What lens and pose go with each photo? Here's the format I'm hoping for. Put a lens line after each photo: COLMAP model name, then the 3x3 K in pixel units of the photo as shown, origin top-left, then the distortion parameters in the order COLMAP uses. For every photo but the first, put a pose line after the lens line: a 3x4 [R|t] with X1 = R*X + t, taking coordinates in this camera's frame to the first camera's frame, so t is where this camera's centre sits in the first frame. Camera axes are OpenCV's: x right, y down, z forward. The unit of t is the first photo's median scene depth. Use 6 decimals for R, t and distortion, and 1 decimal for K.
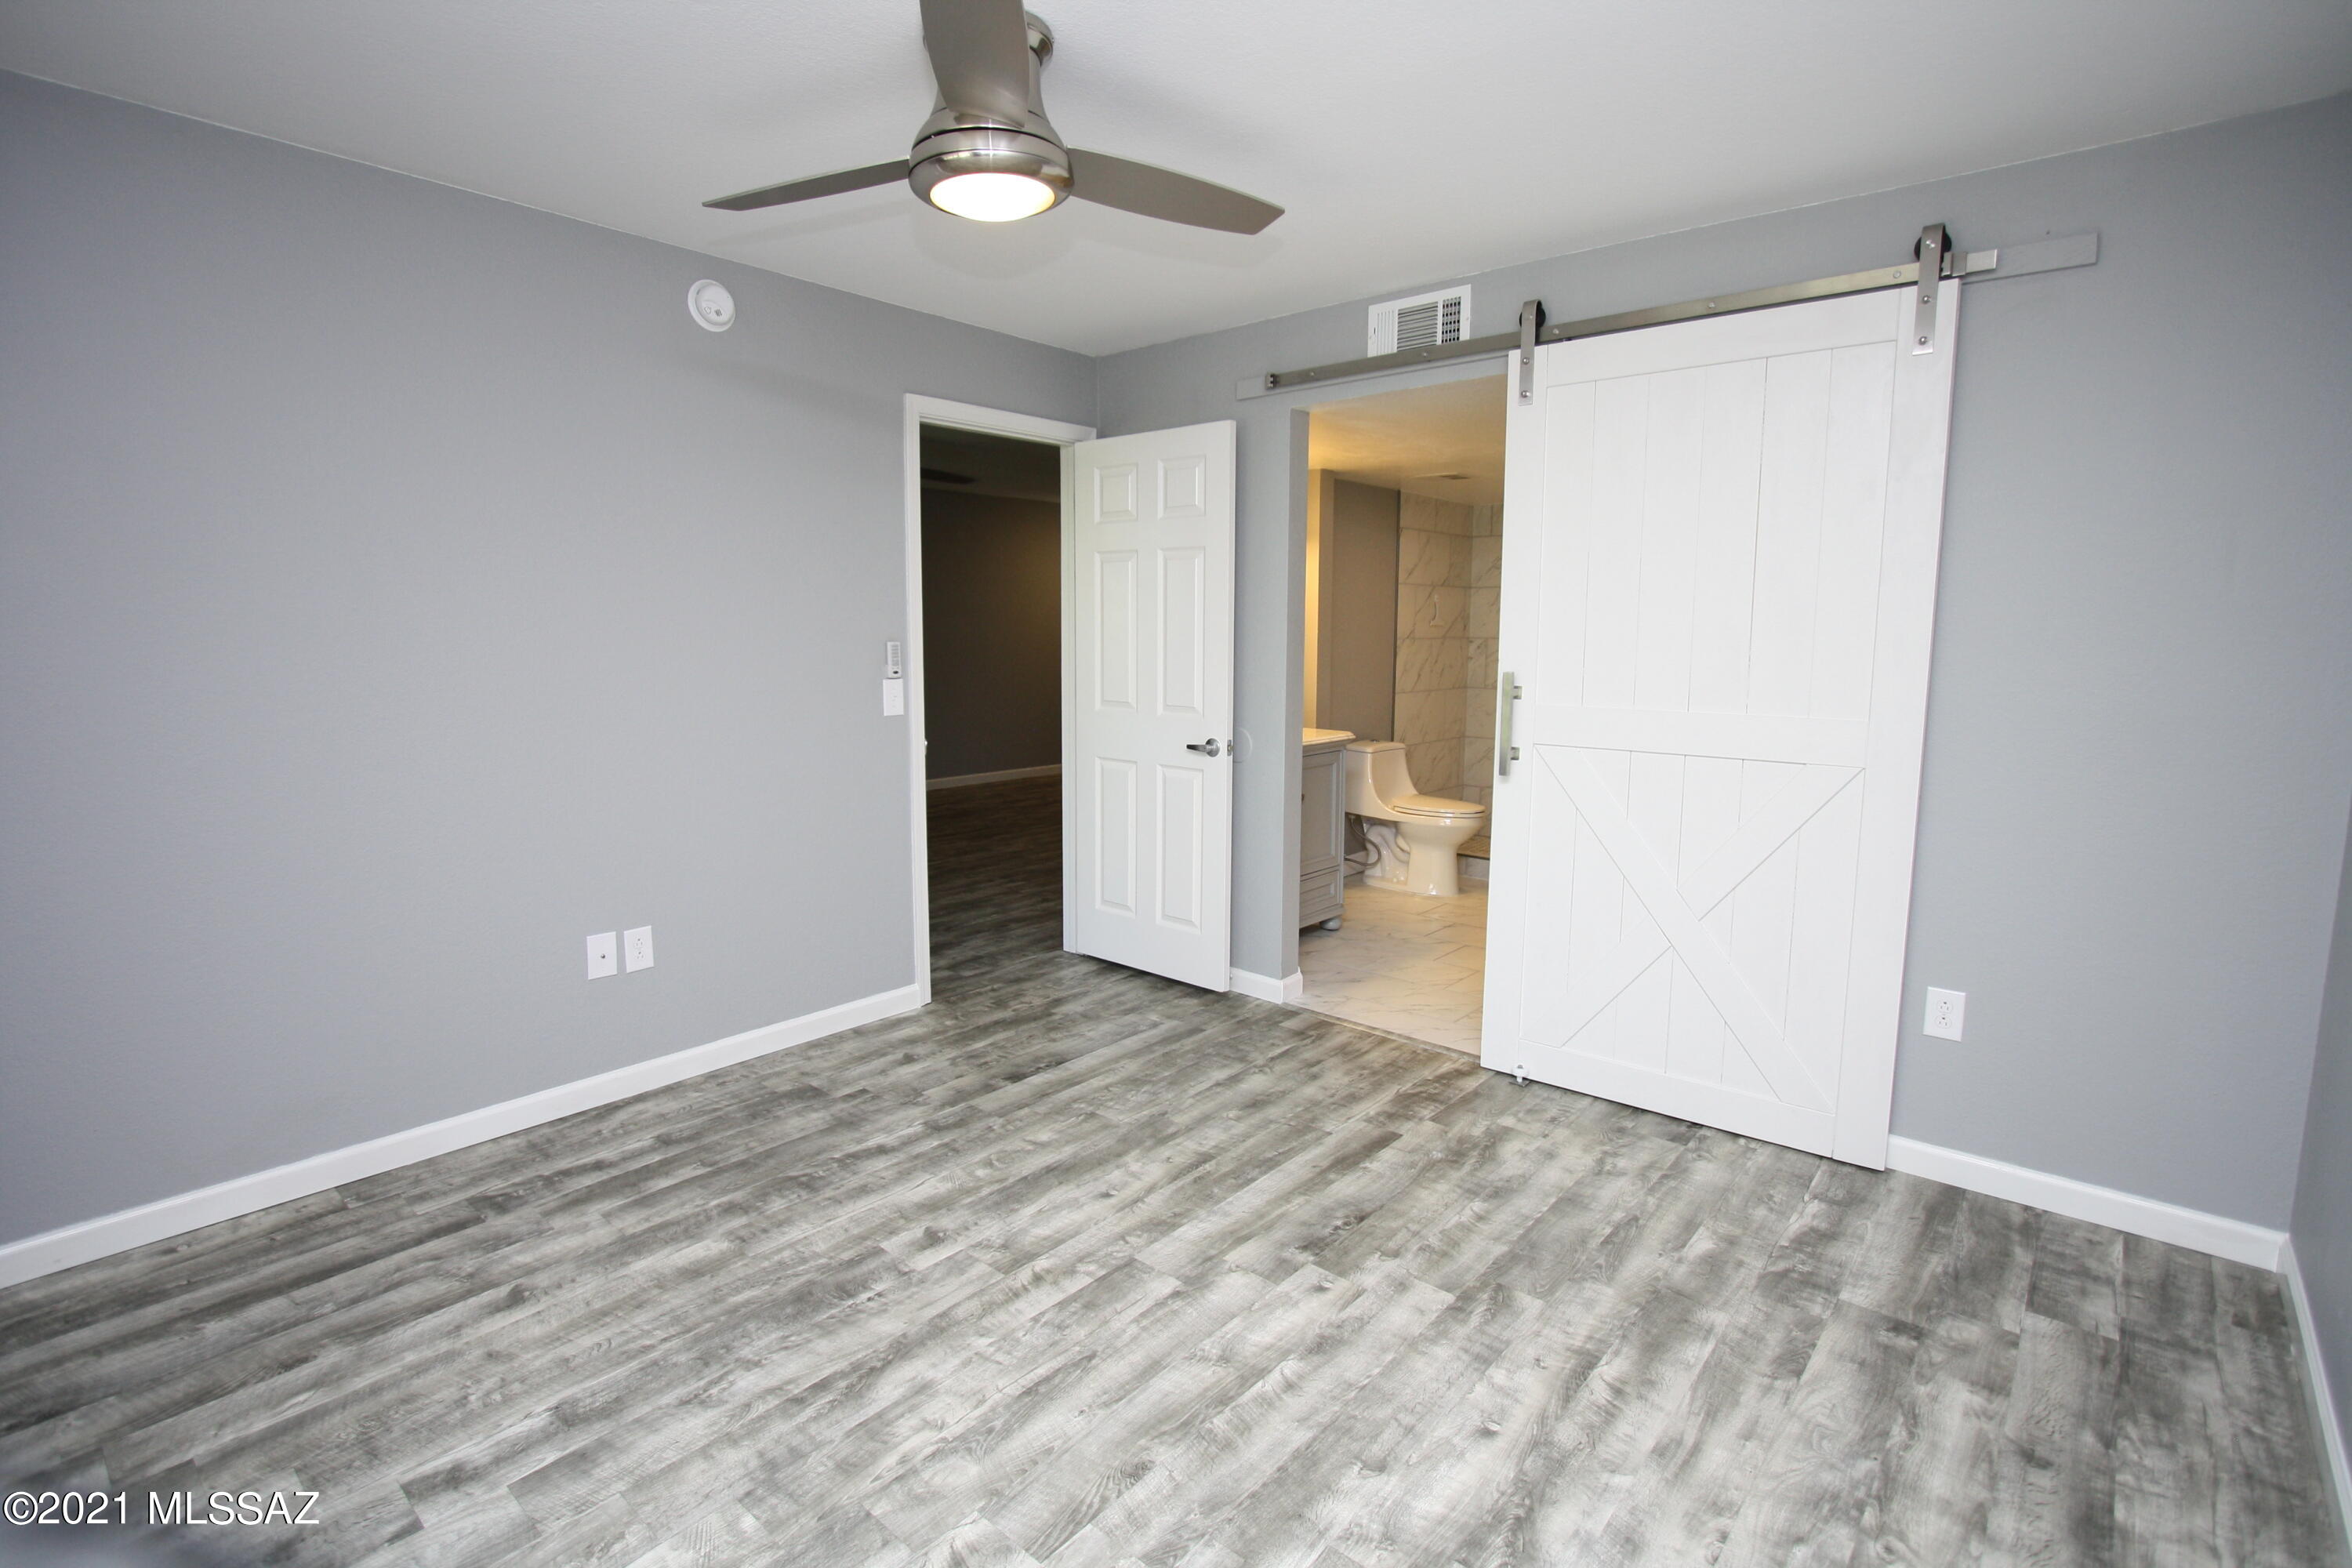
lens RADIAL K [[1134.1, 0, 1165.1], [0, 1134.1, 763.9], [0, 0, 1]] dist [-0.019219, 0.000012]
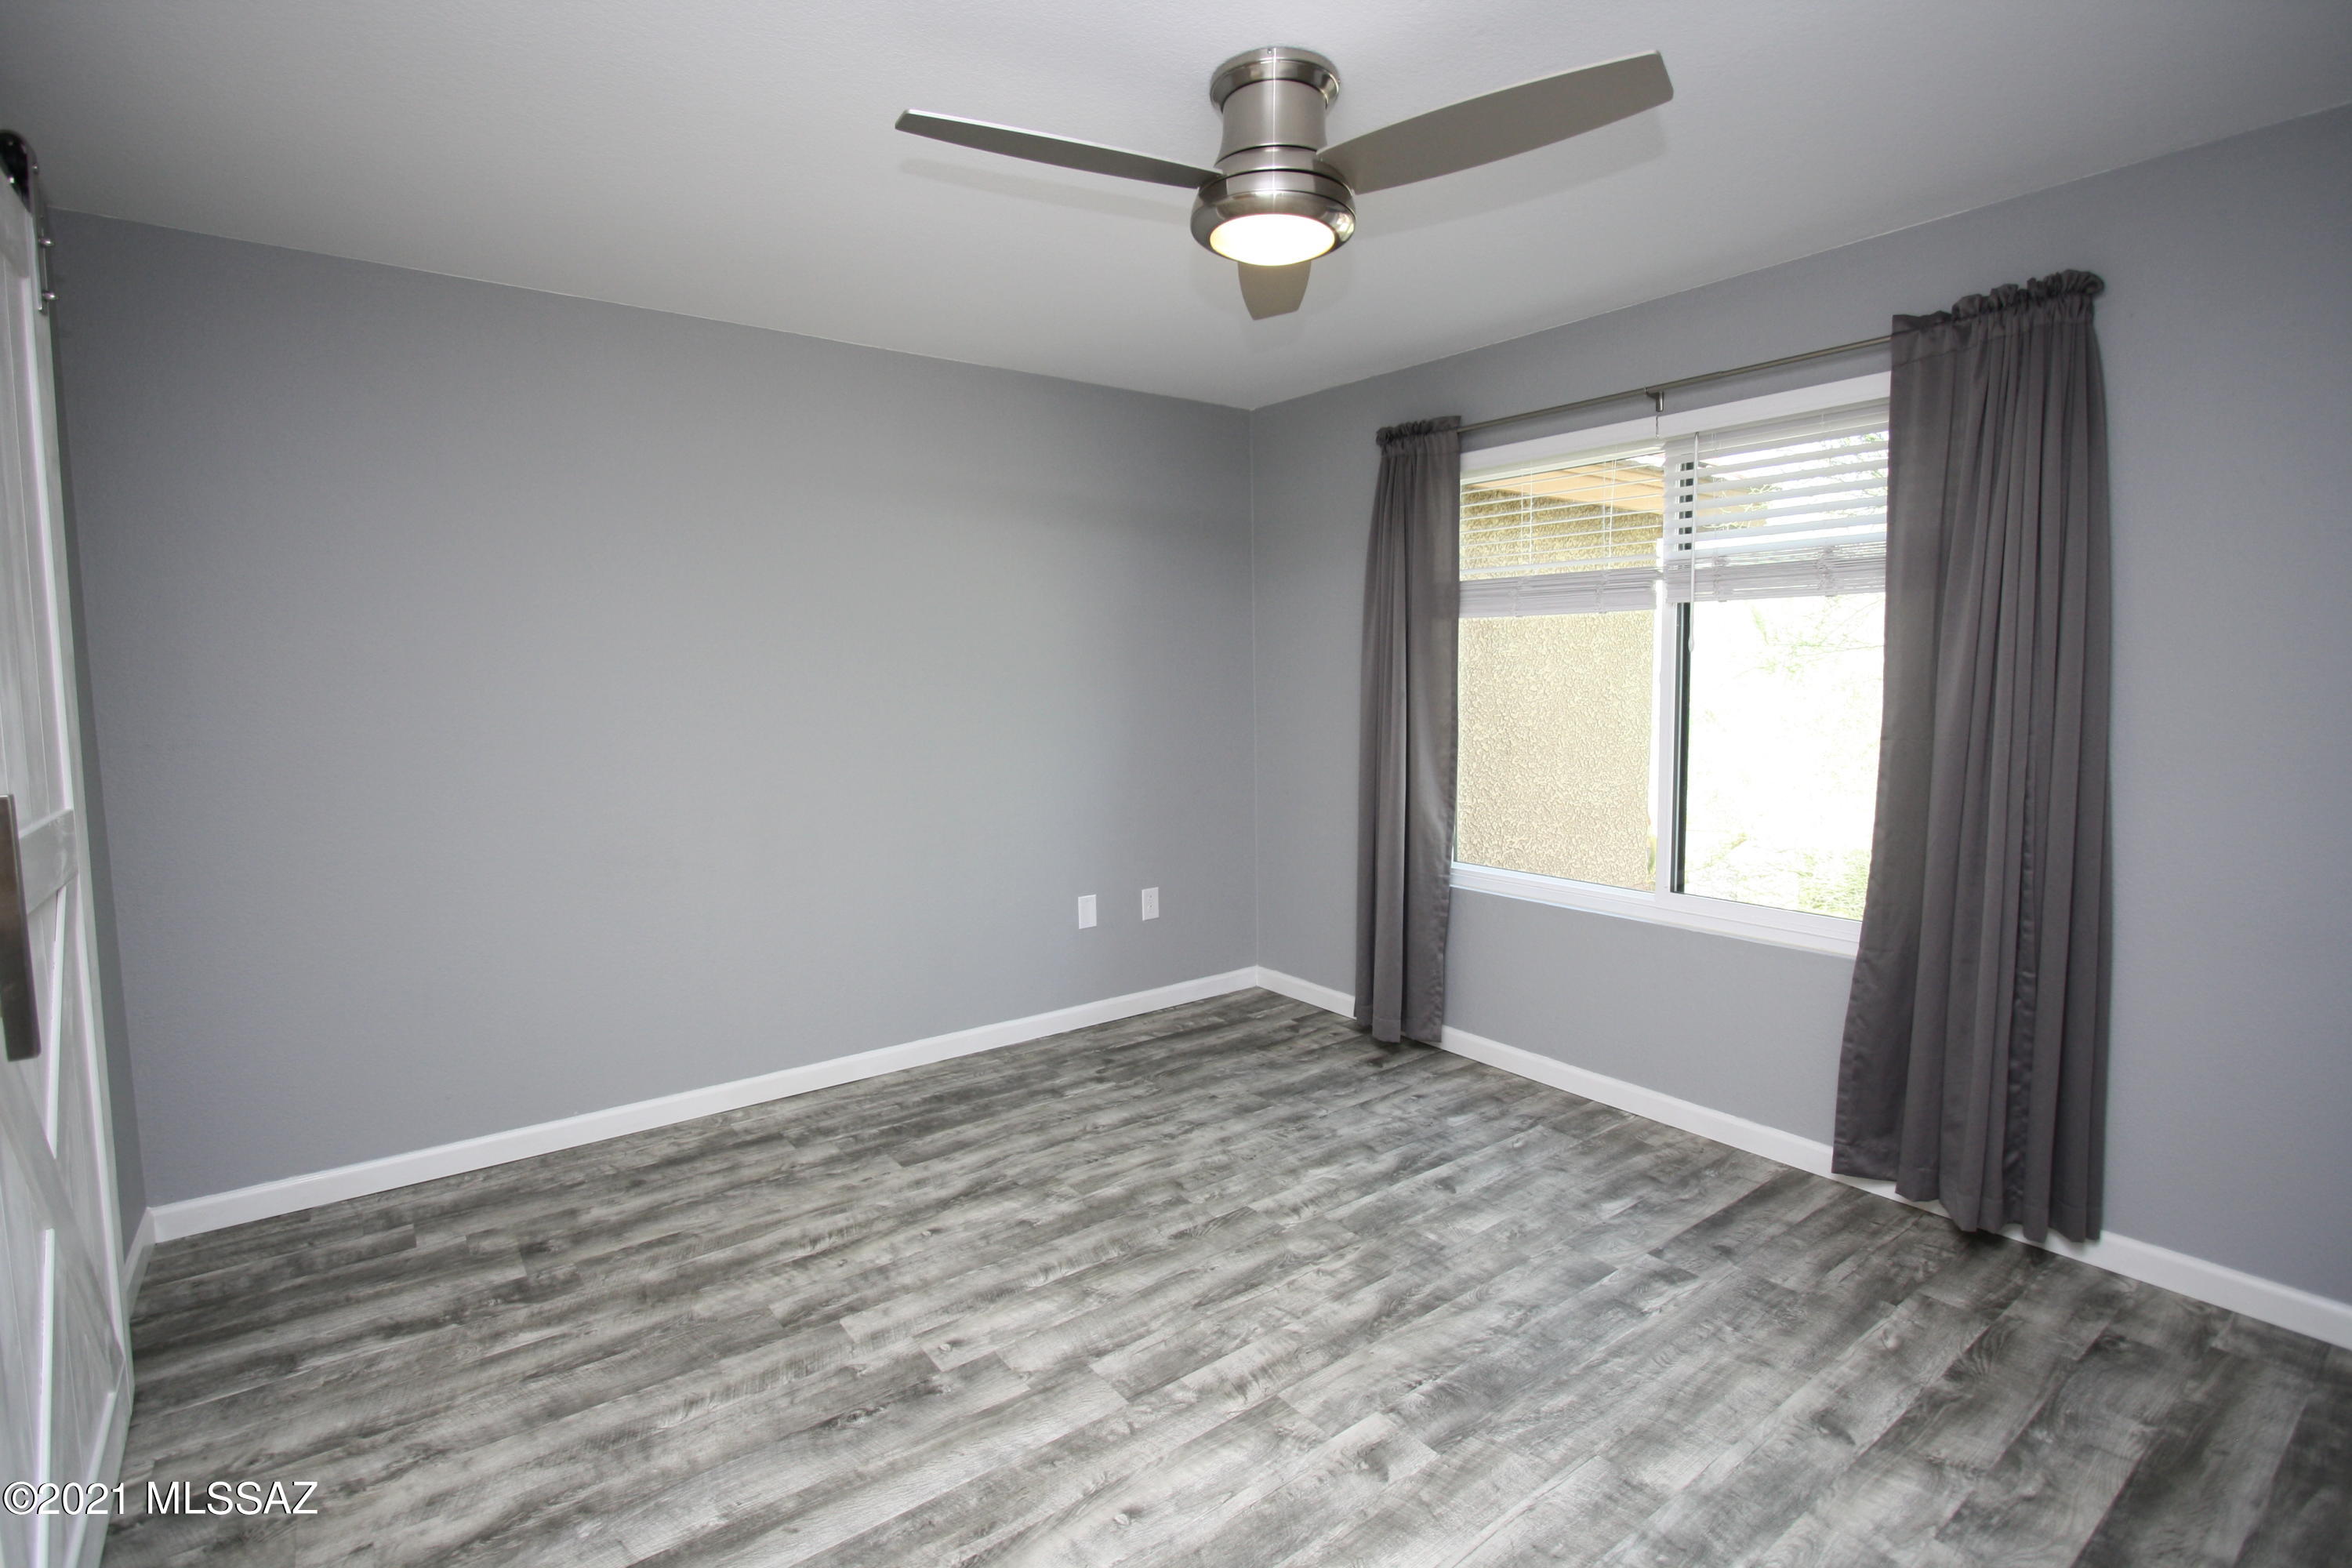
lens RADIAL K [[1134.1, 0, 1165.1], [0, 1134.1, 763.9], [0, 0, 1]] dist [-0.019219, 0.000012]
pose [[-0.979224, -0.012676, 0.202384, -0.235030], [0.028741, 0.979292, 0.200401, -0.222042], [-0.200733, 0.202054, -0.958582, 1.818238]]
